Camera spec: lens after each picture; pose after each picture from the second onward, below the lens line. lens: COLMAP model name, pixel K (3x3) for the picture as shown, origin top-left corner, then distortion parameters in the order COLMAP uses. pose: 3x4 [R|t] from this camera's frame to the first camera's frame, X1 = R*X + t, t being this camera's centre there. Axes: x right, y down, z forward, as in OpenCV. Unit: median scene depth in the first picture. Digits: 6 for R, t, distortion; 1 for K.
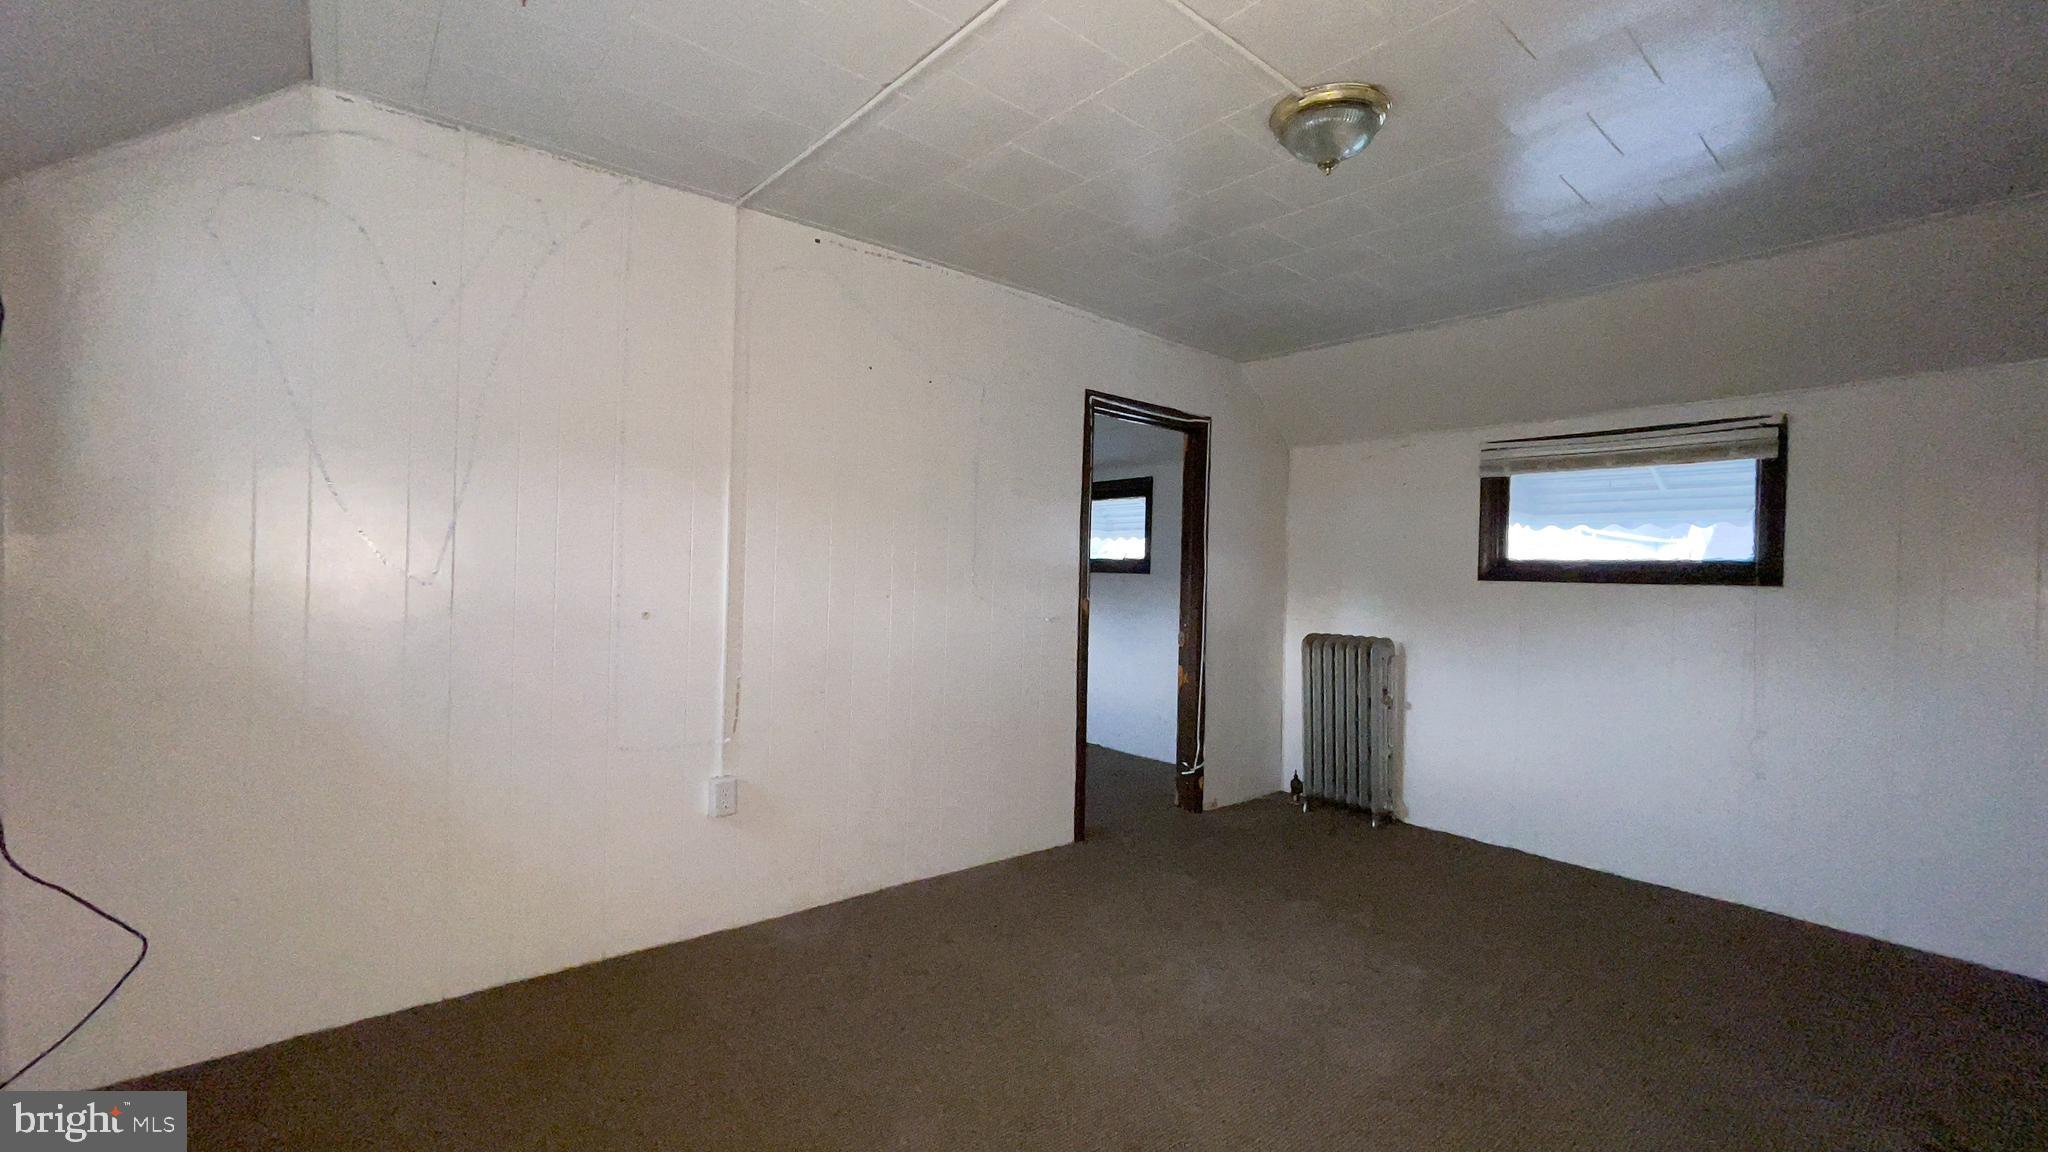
lens RADIAL K [[843.4, 0, 1024.0], [0, 843.4, 576.0], [0, 0, 1]] dist [-0.000578, 0.000059]
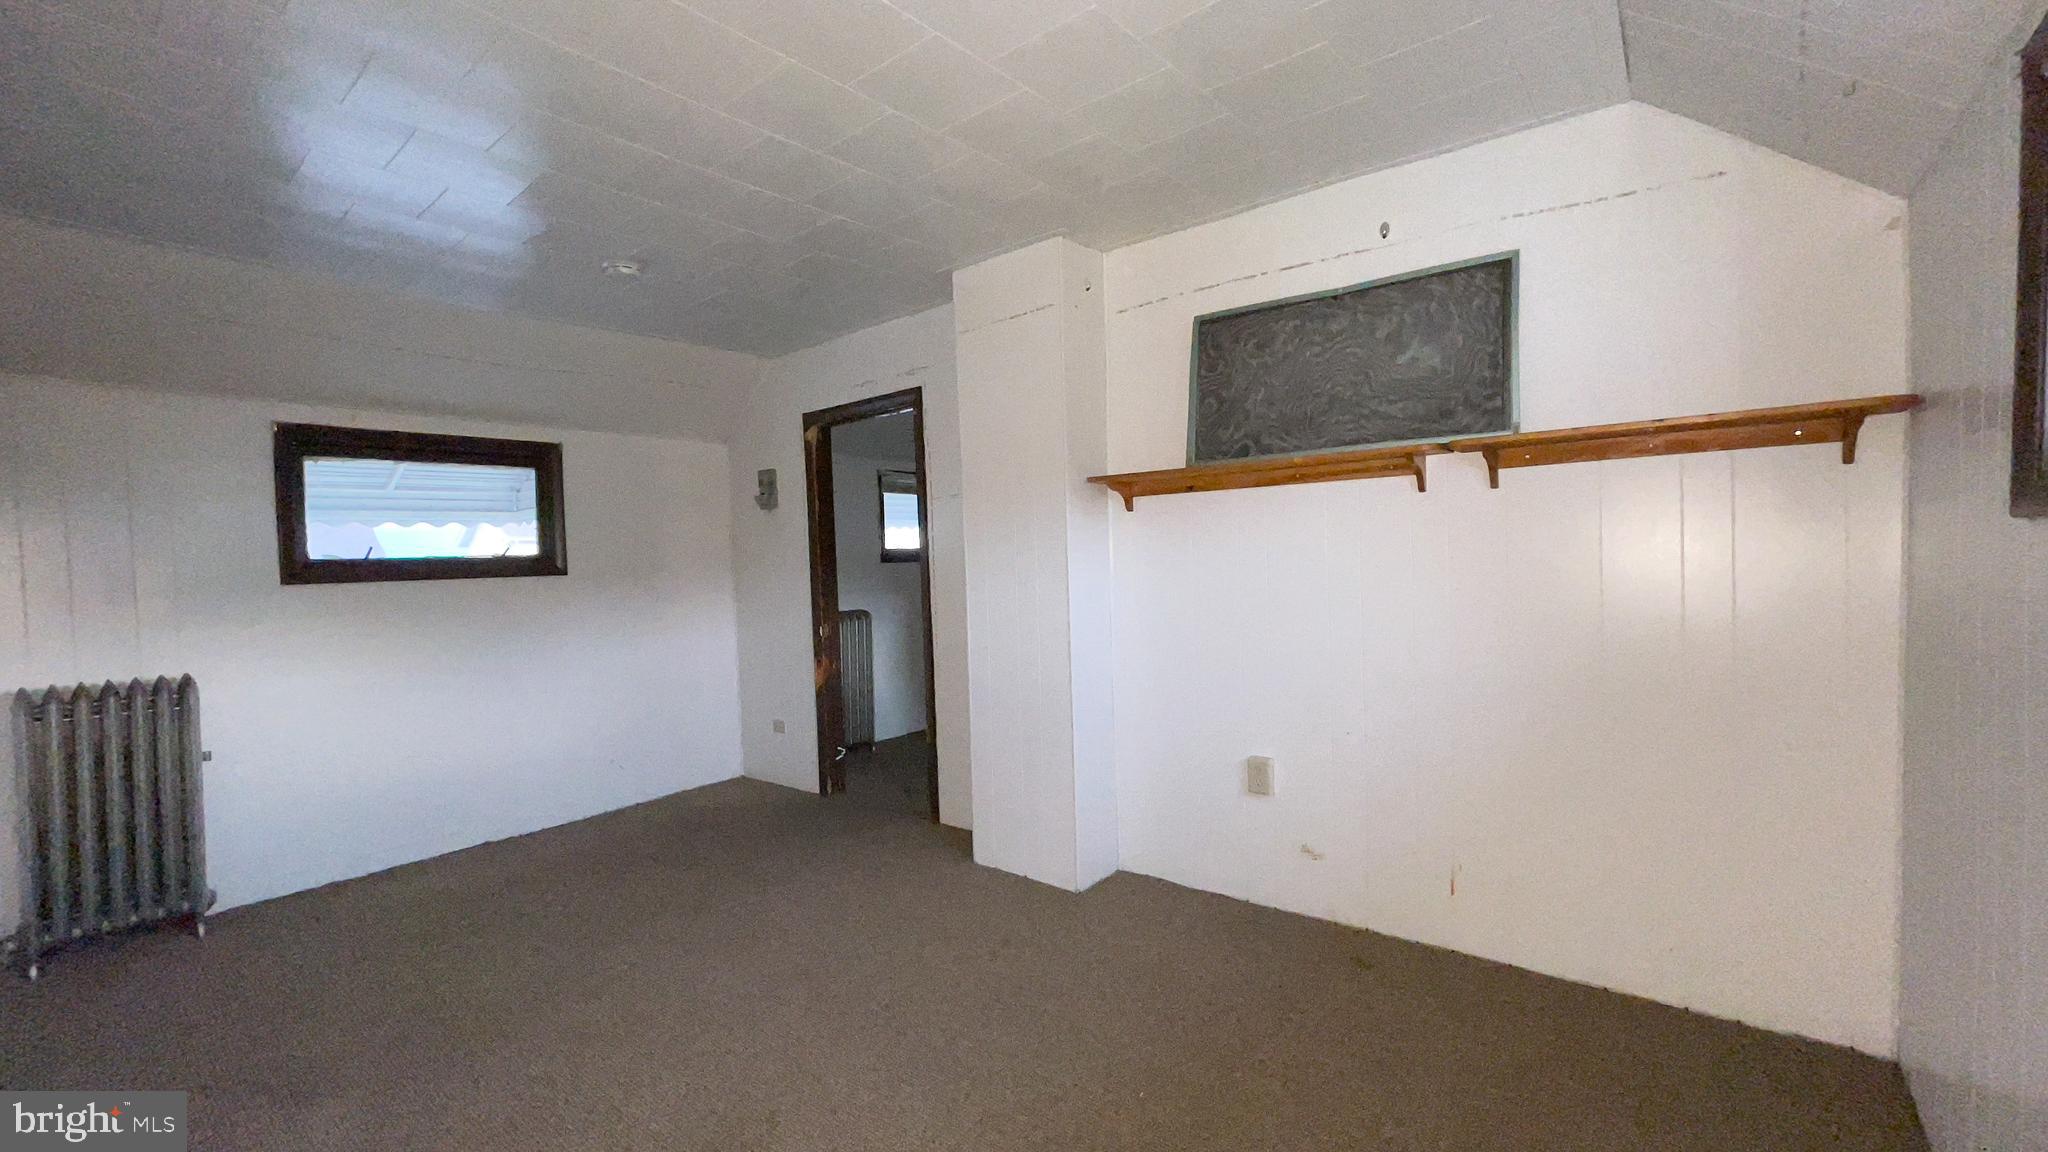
lens RADIAL K [[843.4, 0, 1024.0], [0, 843.4, 576.0], [0, 0, 1]] dist [-0.000578, 0.000059]
pose [[-0.190566, -0.032431, 0.981139, -0.472238], [0.037100, 0.998502, 0.040210, -0.010171], [-0.980973, 0.044062, -0.189077, 0.492388]]
